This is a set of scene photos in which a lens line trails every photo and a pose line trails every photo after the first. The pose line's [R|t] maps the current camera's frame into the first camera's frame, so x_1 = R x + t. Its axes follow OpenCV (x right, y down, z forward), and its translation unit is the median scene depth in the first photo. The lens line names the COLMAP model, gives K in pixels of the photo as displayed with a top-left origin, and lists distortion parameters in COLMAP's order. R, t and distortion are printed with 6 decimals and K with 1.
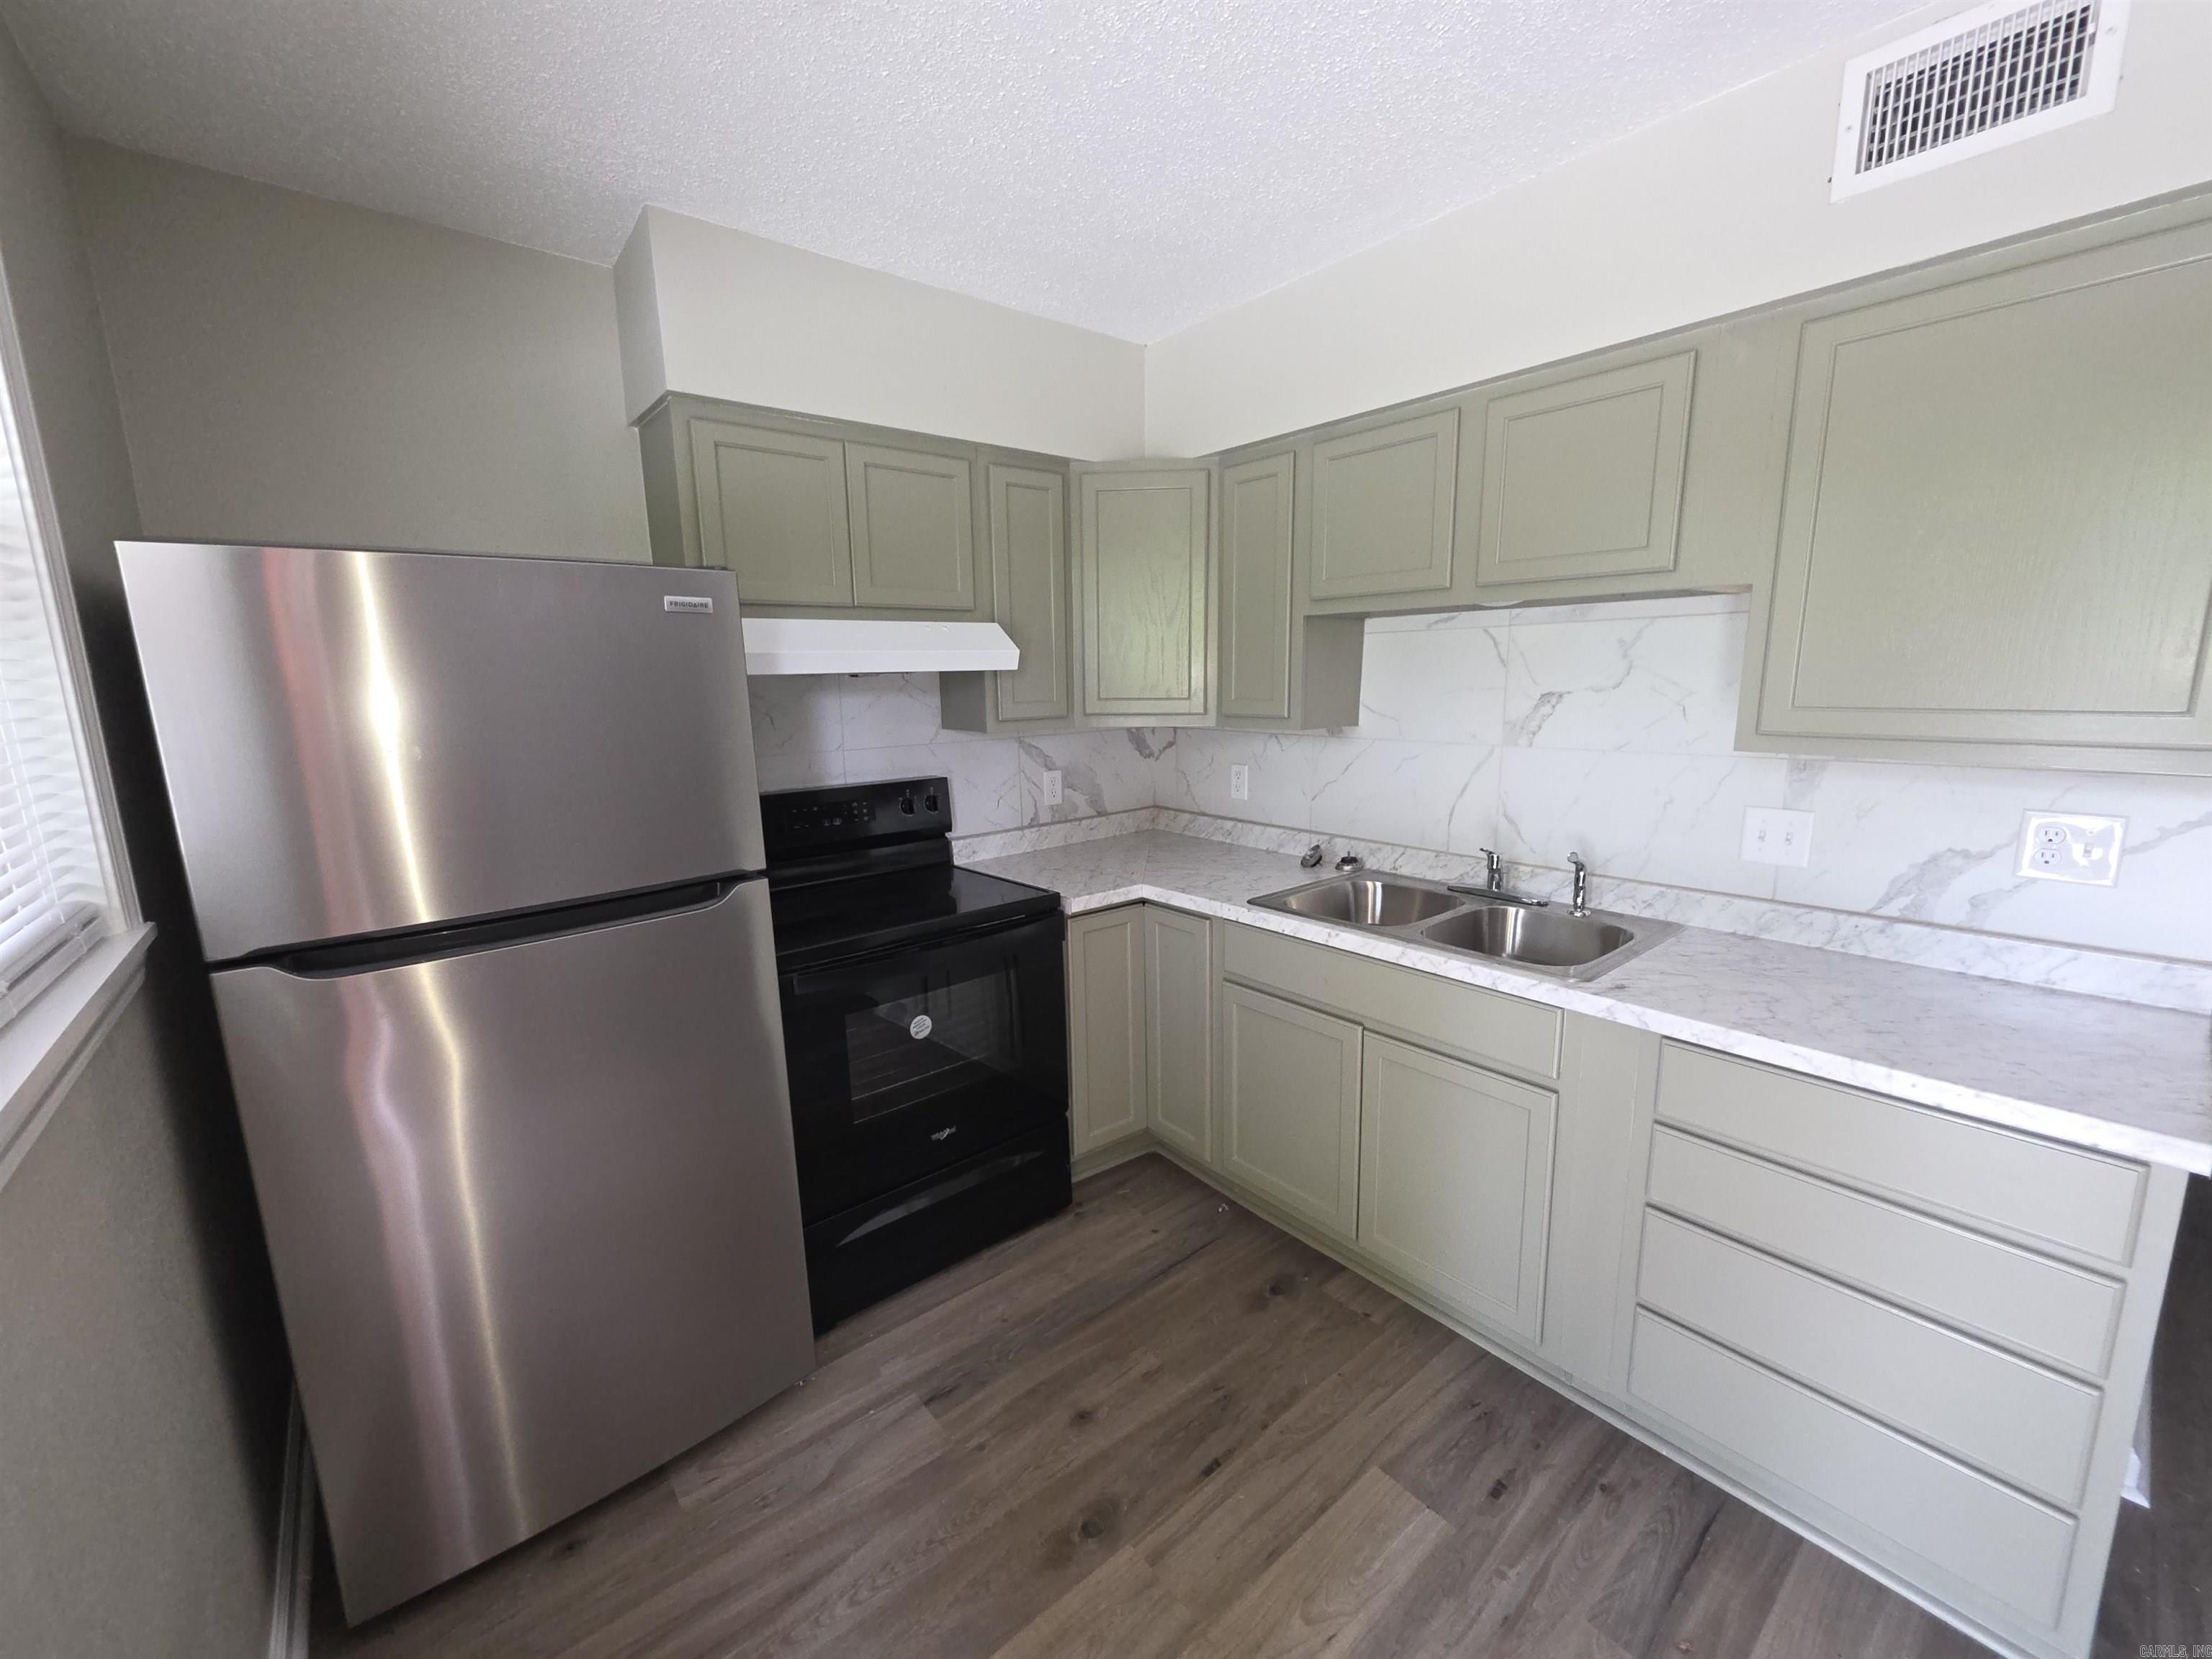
lens RADIAL K [[888.6, 0, 1110.1], [0, 888.6, 828.3], [0, 0, 1]] dist [0.001127, 0.001203]
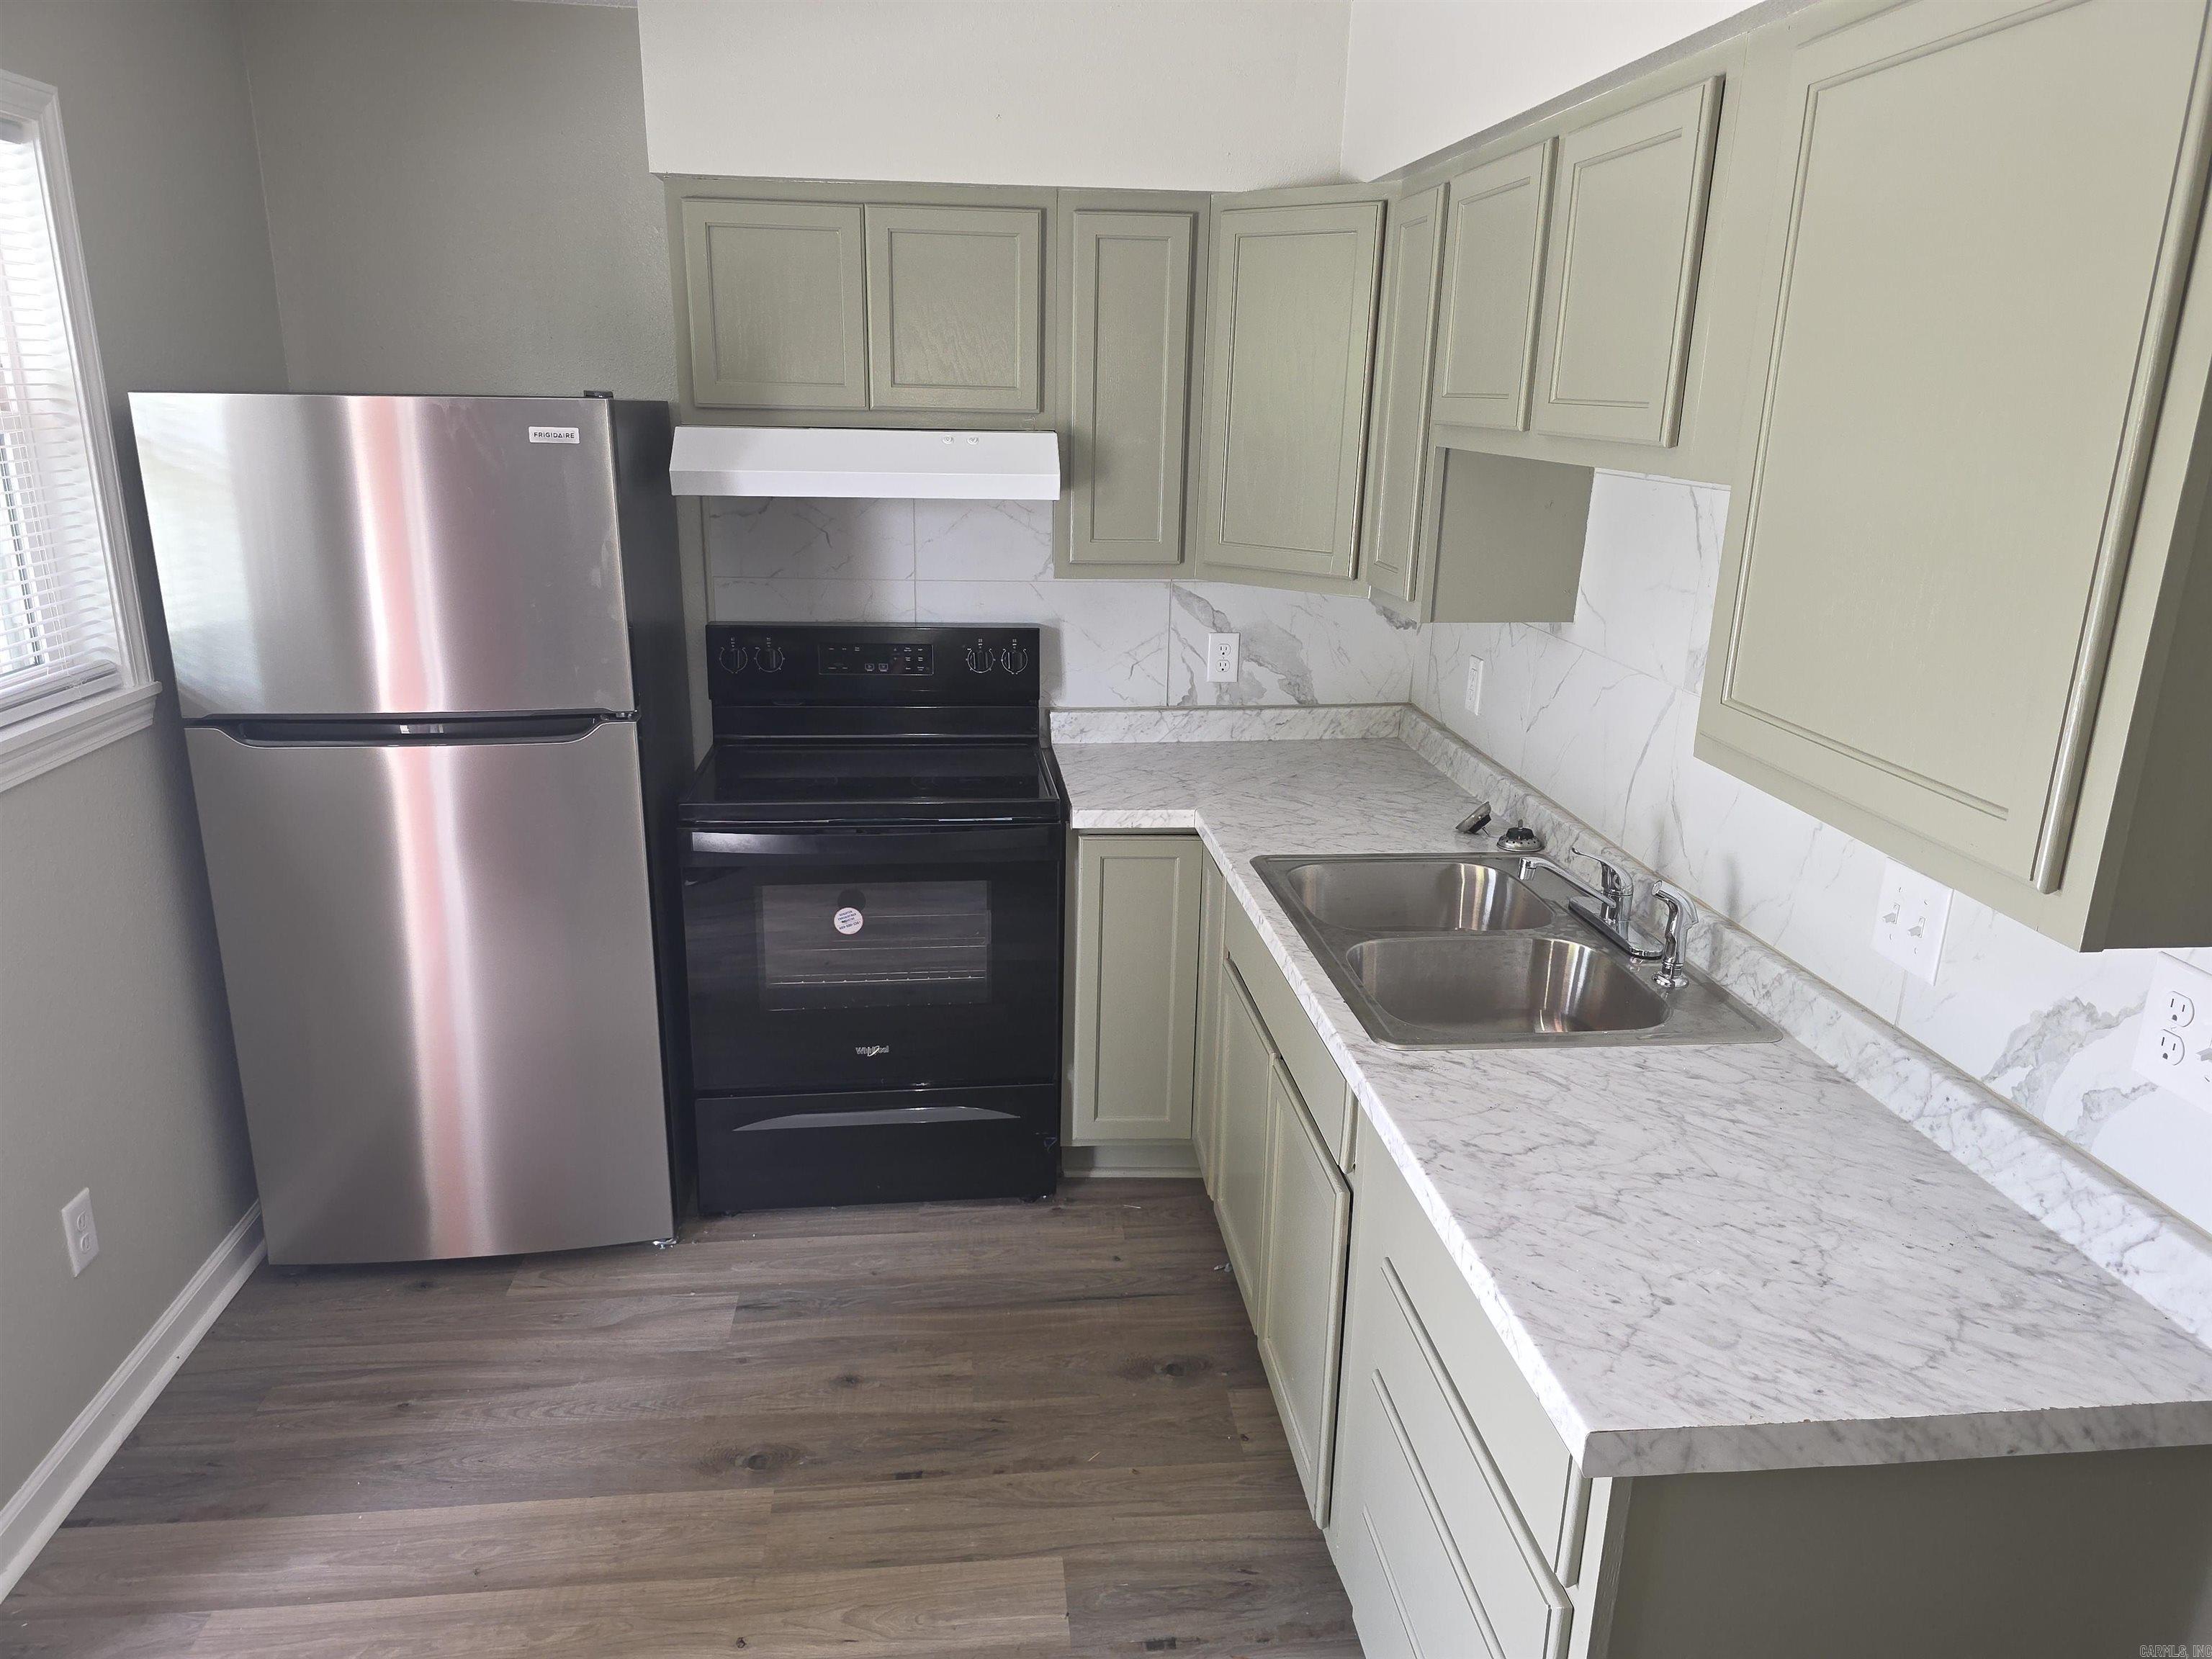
lens RADIAL K [[1500.7, 0, 1109.2], [0, 1500.7, 831.7], [0, 0, 1]] dist [0.050622, -0.025807]
pose [[0.827645, 0.189598, -0.528257, 0.841926], [-0.128987, 0.980275, 0.149743, -0.125818], [0.546229, -0.055796, 0.835776, -0.080570]]
